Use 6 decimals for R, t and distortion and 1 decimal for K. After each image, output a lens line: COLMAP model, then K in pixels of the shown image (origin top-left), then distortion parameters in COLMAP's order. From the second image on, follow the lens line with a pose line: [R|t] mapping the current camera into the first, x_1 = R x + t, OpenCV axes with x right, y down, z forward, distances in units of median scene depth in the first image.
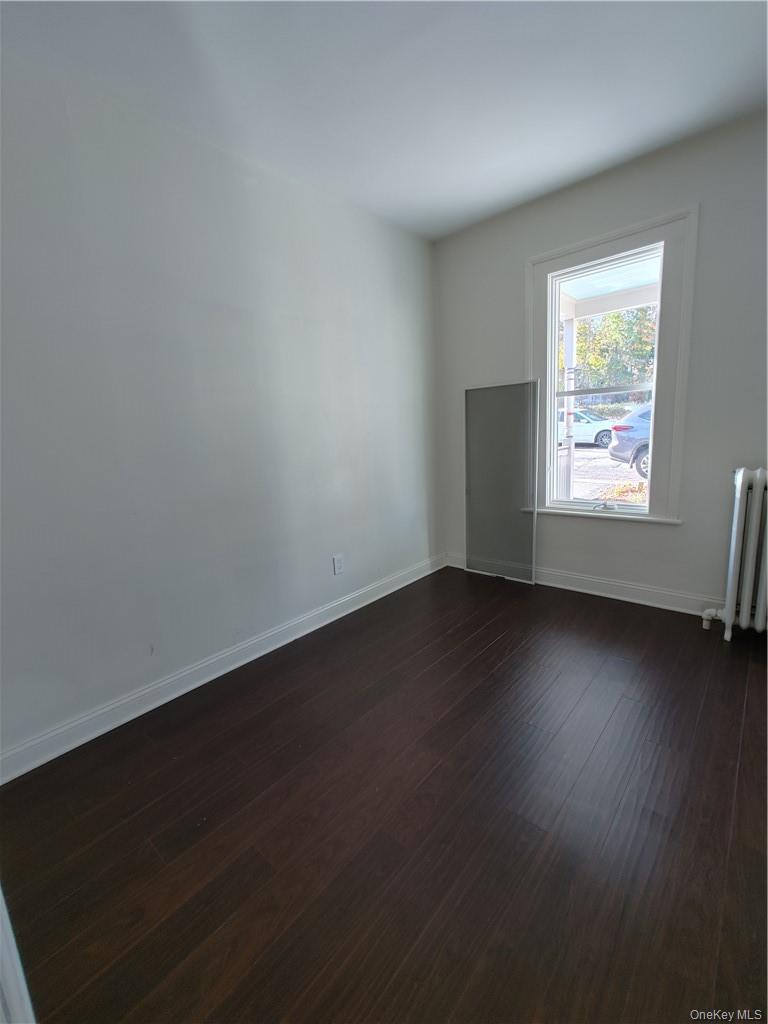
lens RADIAL K [[437.4, 0, 388.2], [0, 437.4, 512.2], [0, 0, 1]] dist [0.001511, 0.000111]
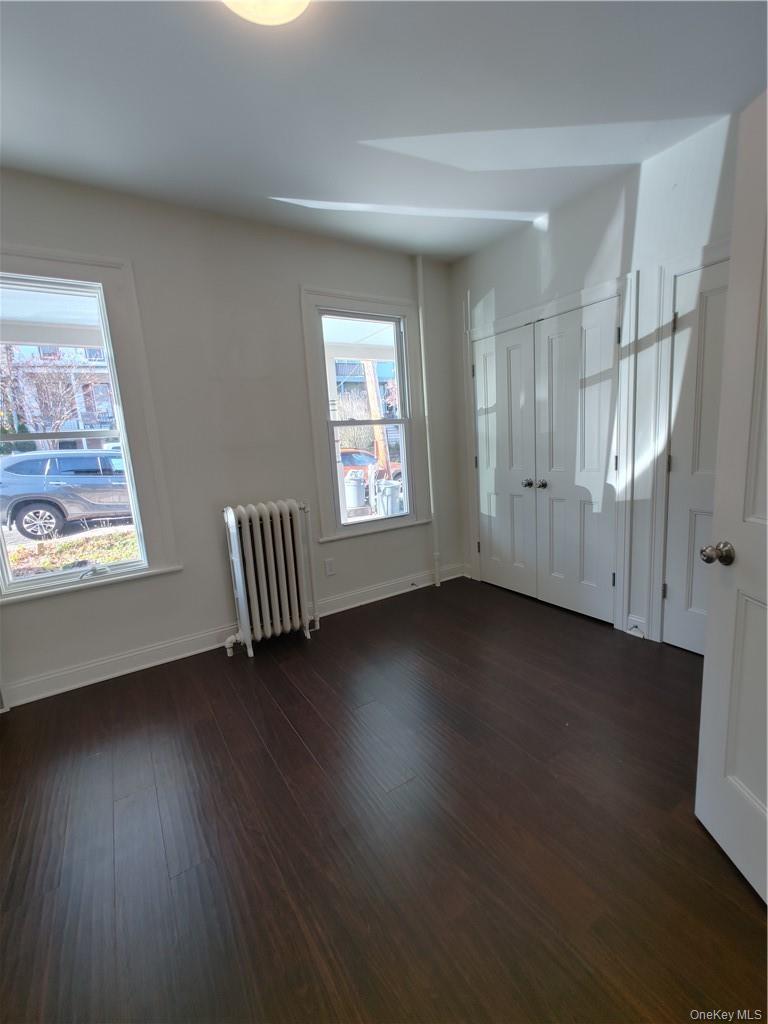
lens RADIAL K [[437.4, 0, 390.7], [0, 437.4, 511.1], [0, 0, 1]] dist [0.001511, 0.000111]
pose [[0.267672, -0.114518, 0.956680, -0.154321], [0.228476, 0.972136, 0.052442, -0.045904], [-0.936029, 0.204541, 0.286378, 0.233516]]
